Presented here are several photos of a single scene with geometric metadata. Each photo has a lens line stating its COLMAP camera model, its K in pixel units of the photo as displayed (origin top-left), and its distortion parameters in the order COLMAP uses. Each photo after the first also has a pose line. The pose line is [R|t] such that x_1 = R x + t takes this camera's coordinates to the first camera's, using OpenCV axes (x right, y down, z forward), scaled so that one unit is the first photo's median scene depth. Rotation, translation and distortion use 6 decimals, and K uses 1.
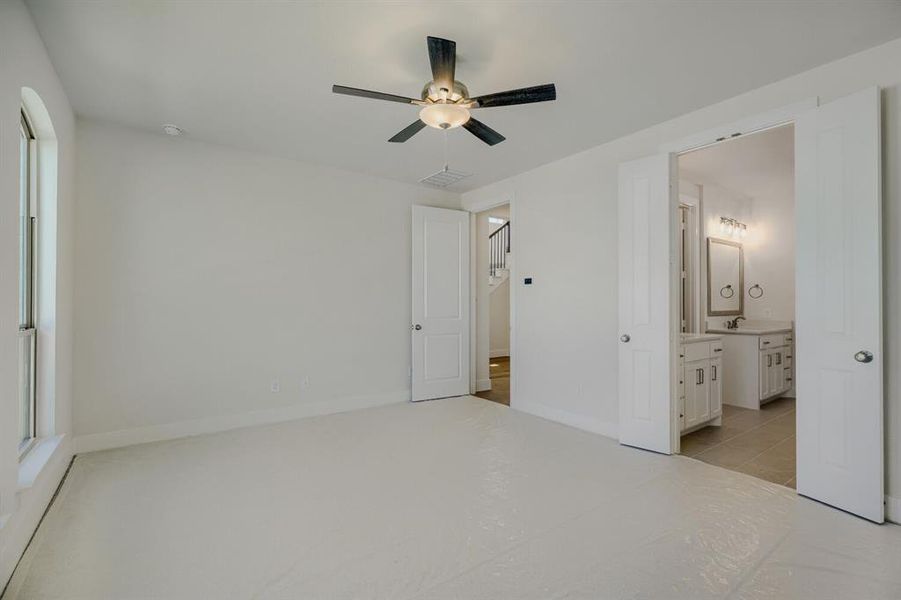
lens RADIAL K [[411.5, 0, 452.6], [0, 411.5, 300.5], [0, 0, 1]] dist [-0.001406, 0.000179]
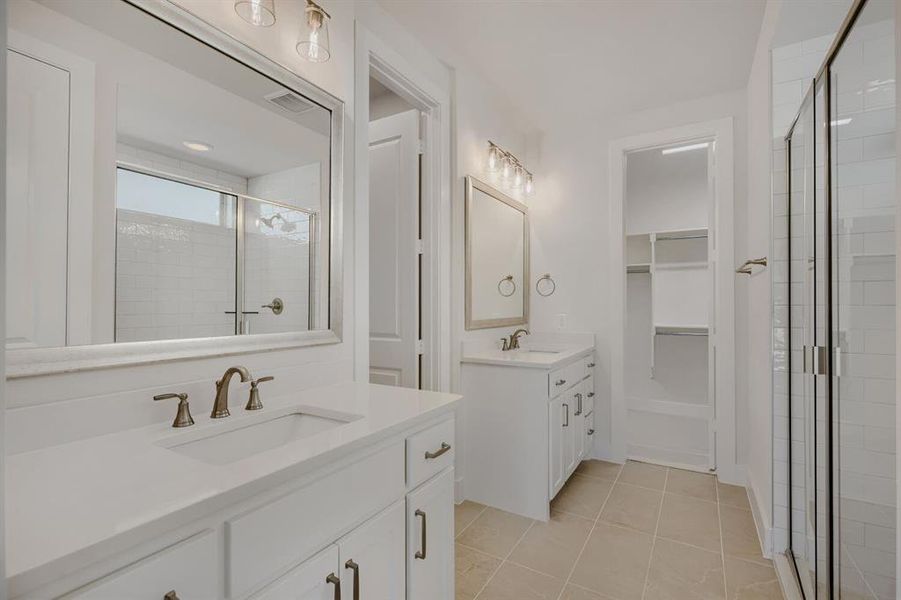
lens RADIAL K [[411.5, 0, 448.2], [0, 411.5, 298.2], [0, 0, 1]] dist [-0.001406, 0.000179]
pose [[0.925218, 0.006401, 0.379382, 0.390924], [-0.002807, 0.999946, -0.010024, 0.003080], [-0.379426, 0.008209, 0.925186, 0.515321]]
